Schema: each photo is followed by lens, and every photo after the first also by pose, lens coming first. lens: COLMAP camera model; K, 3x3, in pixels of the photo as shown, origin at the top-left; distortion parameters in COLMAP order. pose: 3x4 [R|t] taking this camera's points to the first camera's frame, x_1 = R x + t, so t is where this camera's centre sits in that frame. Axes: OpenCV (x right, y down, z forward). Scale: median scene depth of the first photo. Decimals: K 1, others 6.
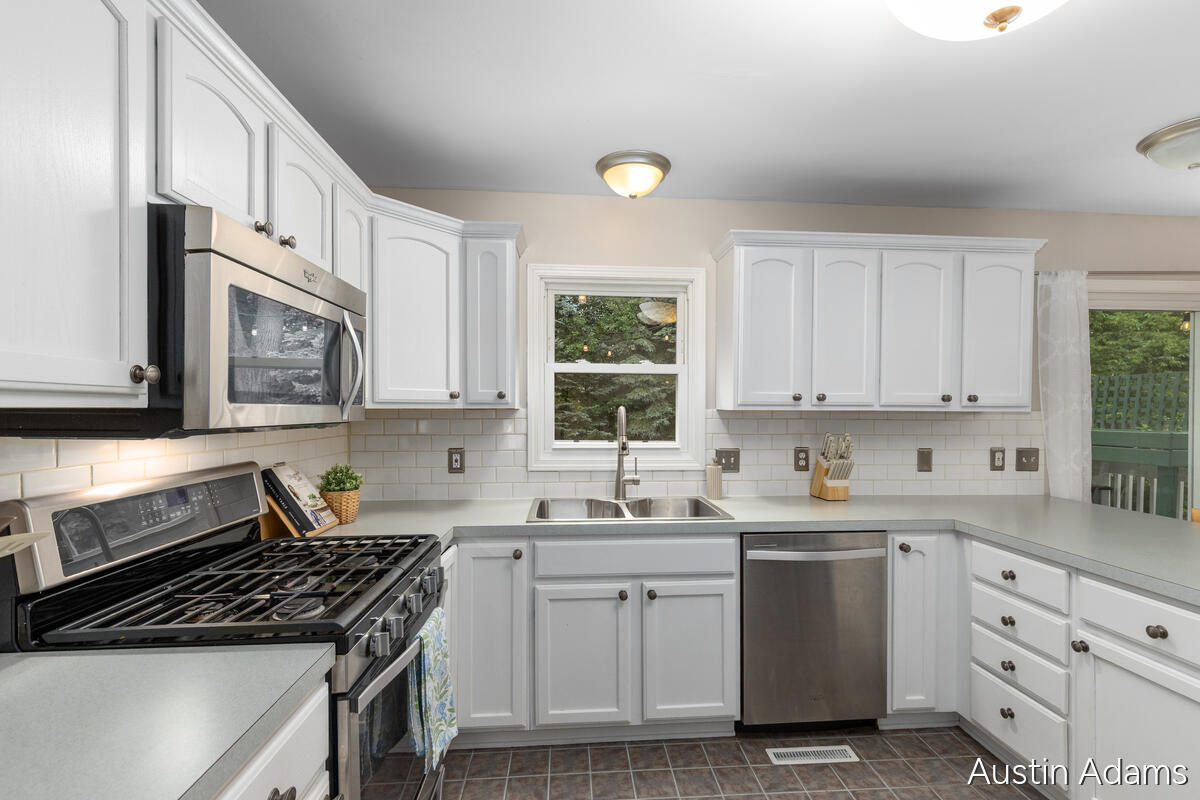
lens RADIAL K [[544.2, 0, 605.2], [0, 544.2, 413.2], [0, 0, 1]] dist [0.009616, -0.002669]
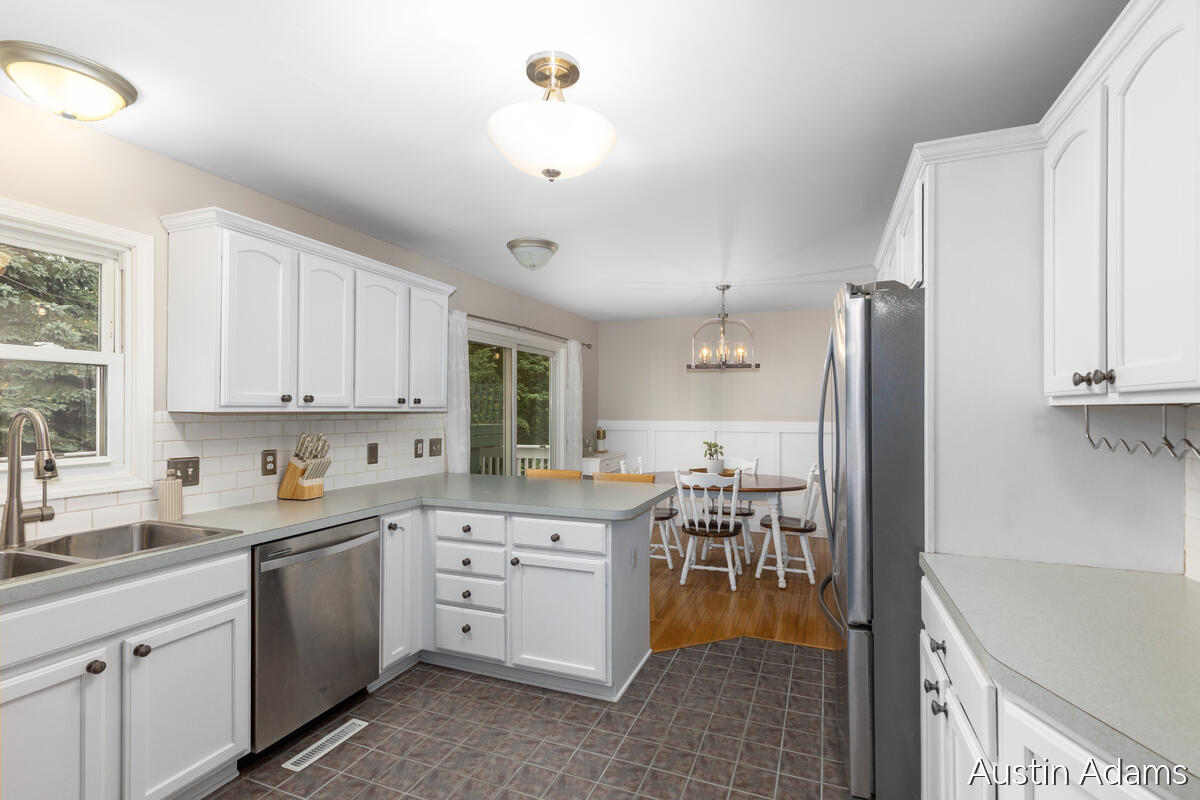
lens RADIAL K [[544.2, 0, 599.3], [0, 544.2, 405.6], [0, 0, 1]] dist [0.009616, -0.002669]
pose [[0.453361, 0.001448, 0.891326, -0.299332], [0.010919, 0.999915, -0.007178, -0.003506], [-0.891260, 0.012987, 0.453306, 0.057236]]
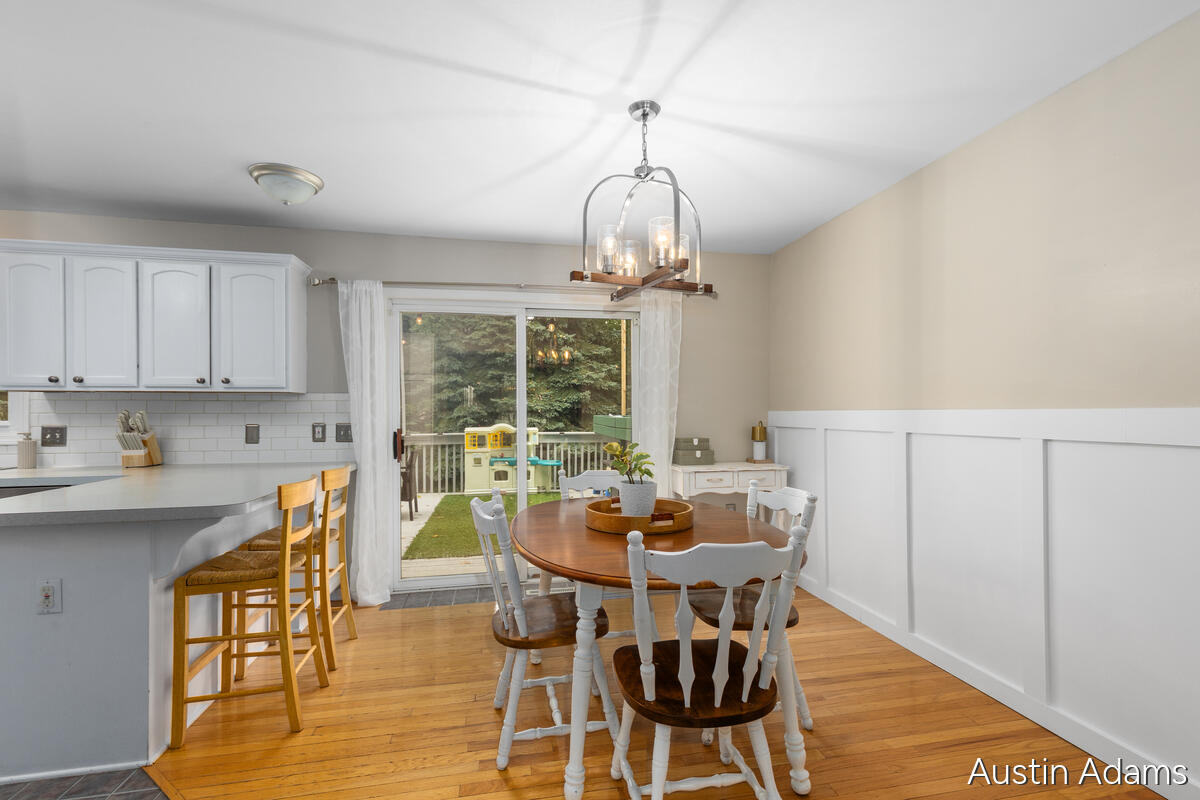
lens RADIAL K [[544.2, 0, 604.4], [0, 544.2, 408.4], [0, 0, 1]] dist [0.009616, -0.002669]
pose [[0.993293, -0.007254, 0.115400, 1.589111], [0.008983, 0.999855, -0.014465, 0.069781], [-0.115278, 0.015405, 0.993214, -0.376010]]
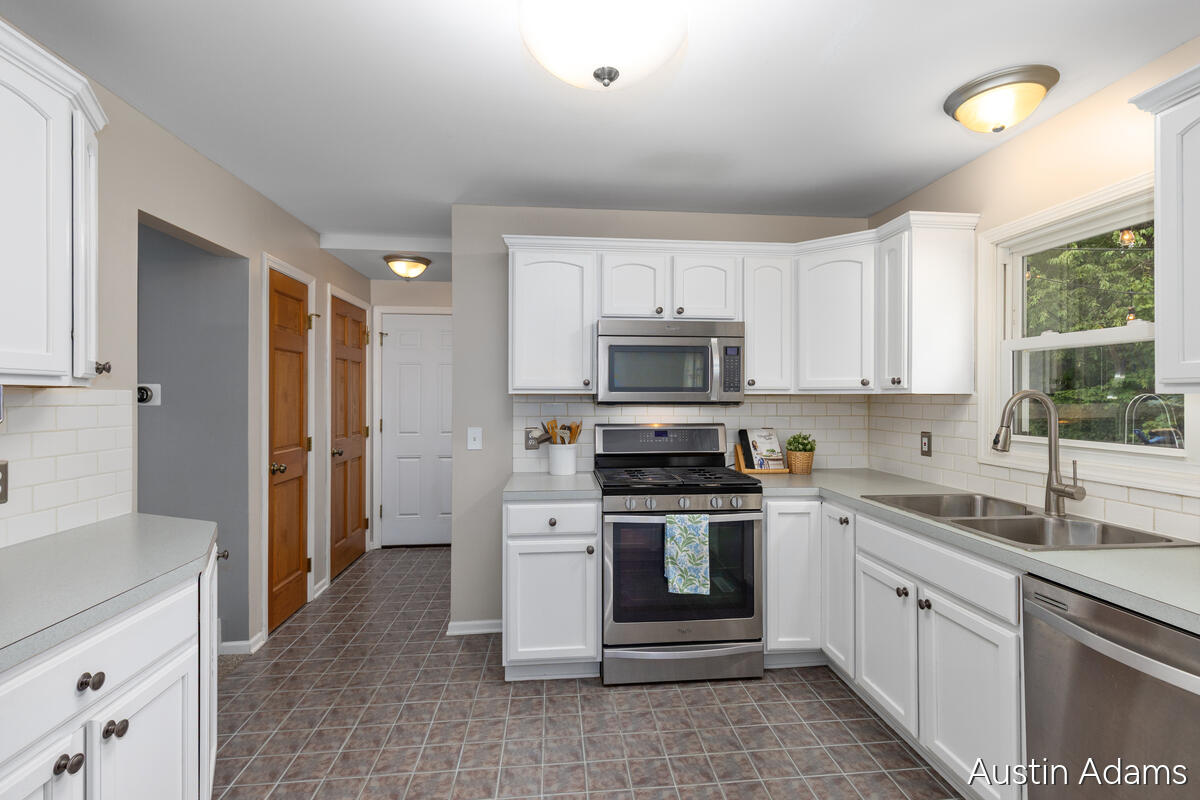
lens RADIAL K [[544.2, 0, 602.6], [0, 544.2, 394.7], [0, 0, 1]] dist [0.009616, -0.002669]
pose [[0.012287, -0.006455, -0.999904, 0.916513], [-0.005173, 0.999965, -0.006519, 0.003553], [0.999911, 0.005252, 0.012253, 0.444660]]
